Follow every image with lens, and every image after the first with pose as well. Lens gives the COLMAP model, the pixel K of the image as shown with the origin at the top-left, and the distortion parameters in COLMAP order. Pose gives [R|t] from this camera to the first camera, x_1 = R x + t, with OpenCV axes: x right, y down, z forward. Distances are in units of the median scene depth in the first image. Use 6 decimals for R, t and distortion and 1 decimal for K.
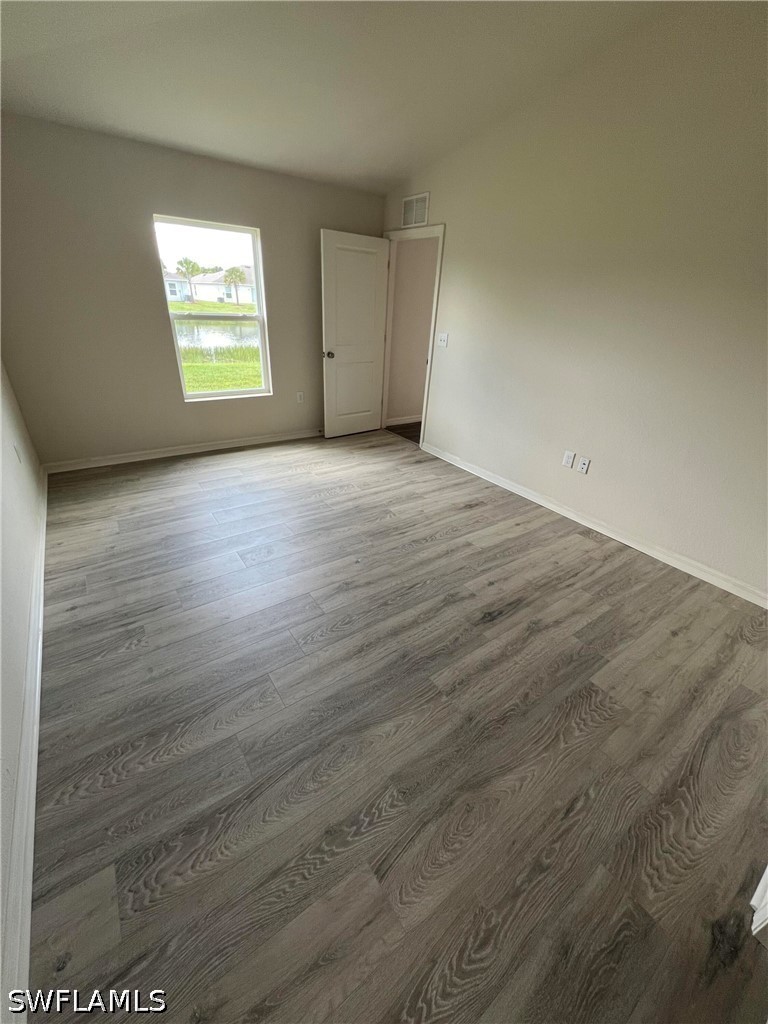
lens RADIAL K [[407.4, 0, 384.0], [0, 407.4, 512.0], [0, 0, 1]] dist [0.000256, 0.000172]
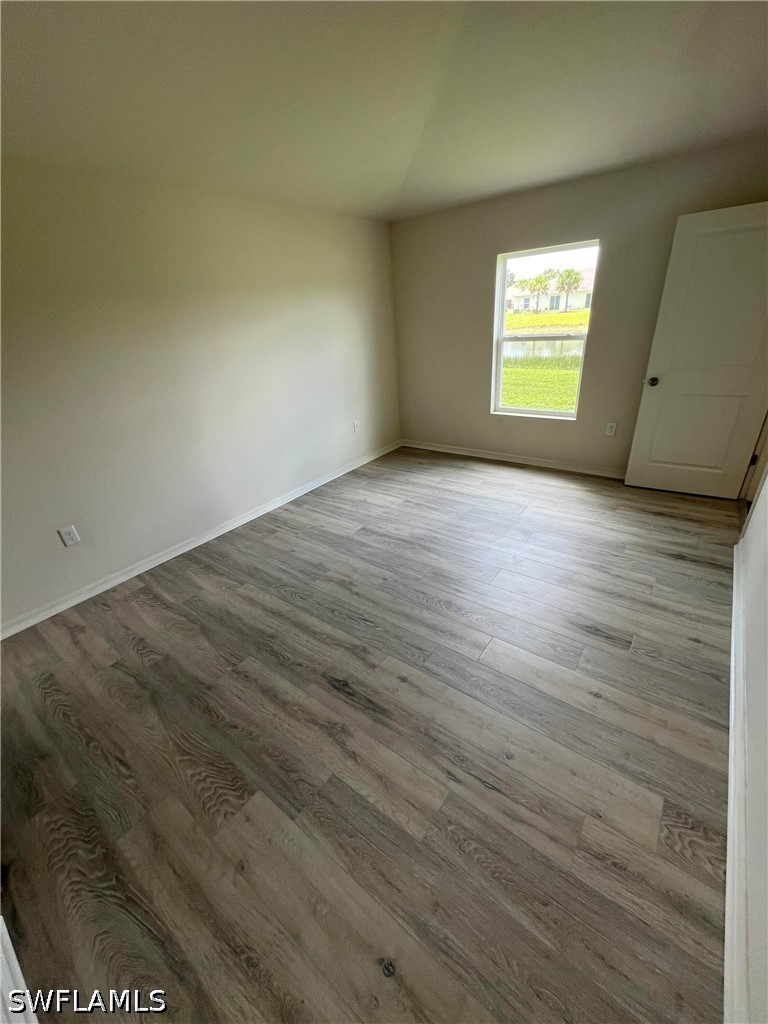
lens RADIAL K [[407.4, 0, 384.0], [0, 407.4, 512.0], [0, 0, 1]] dist [0.000256, 0.000172]
pose [[0.298588, 0.353162, -0.886635, 0.816329], [-0.361841, 0.901546, 0.237245, -0.285709], [0.883129, 0.249982, 0.396980, 0.549972]]
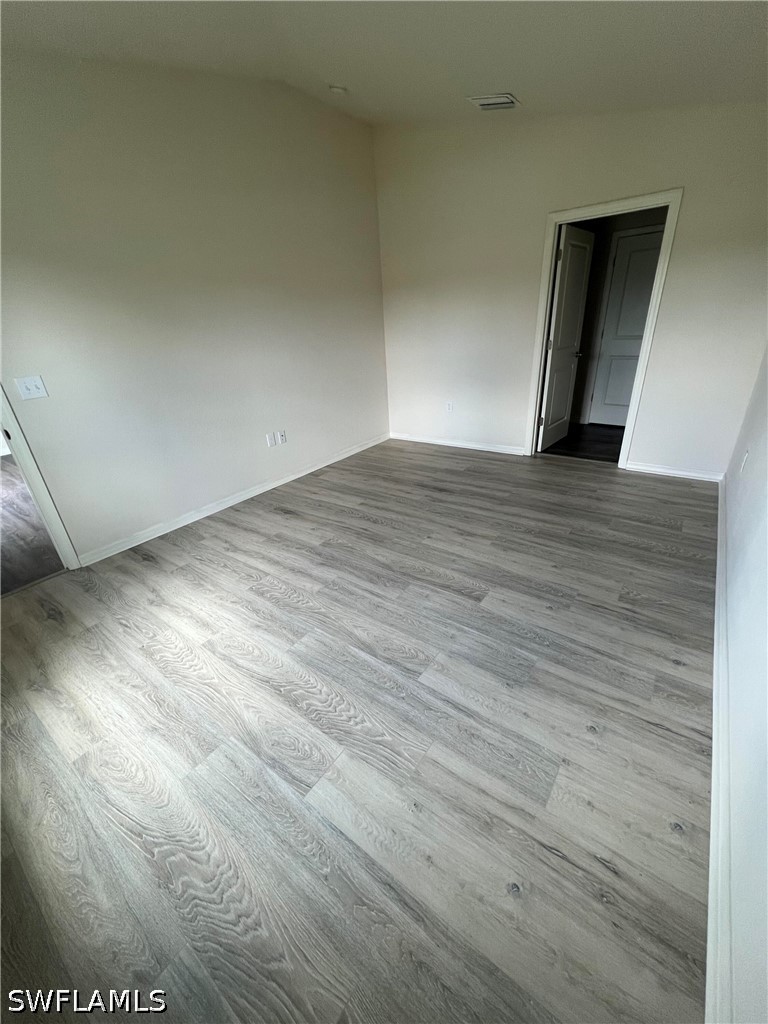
lens RADIAL K [[407.4, 0, 384.0], [0, 407.4, 512.0], [0, 0, 1]] dist [0.000256, 0.000172]
pose [[-0.316943, -0.432508, 0.844087, -0.946131], [0.477629, 0.696097, 0.536022, -0.585750], [-0.819401, 0.573049, -0.014045, 1.097685]]
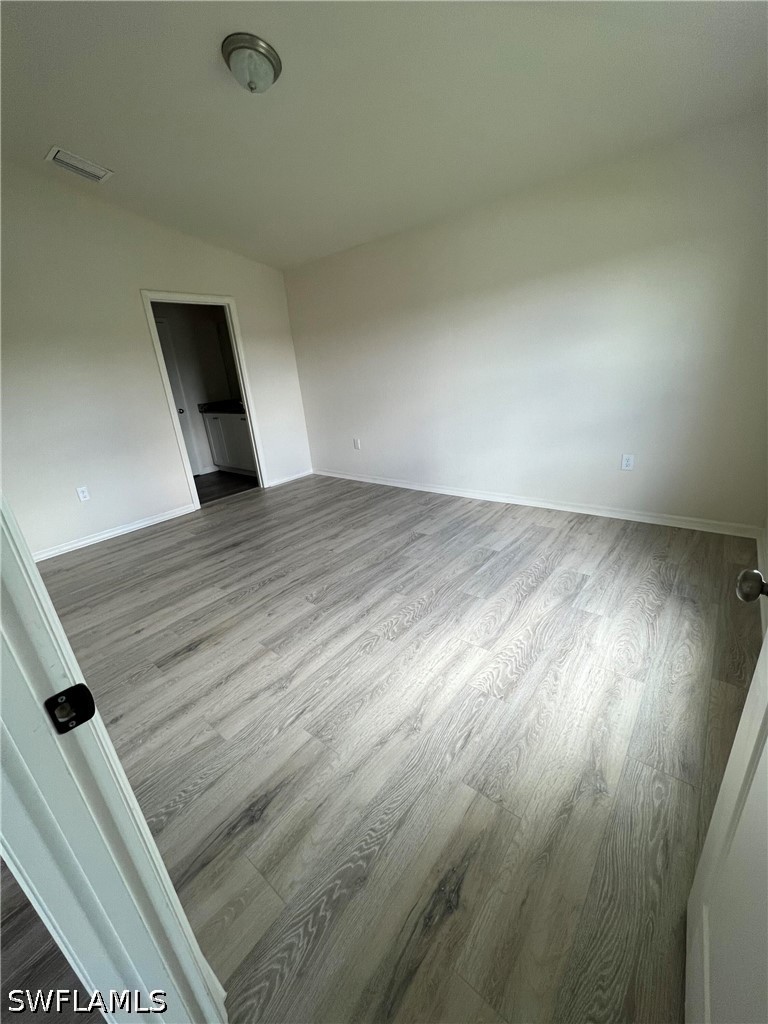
lens RADIAL K [[407.4, 0, 384.0], [0, 407.4, 512.0], [0, 0, 1]] dist [0.000256, 0.000172]
pose [[-0.962492, 0.115505, -0.245496, 0.070283], [-0.098499, 0.694351, 0.712864, -0.856640], [0.252799, 0.710307, -0.656930, 1.793962]]
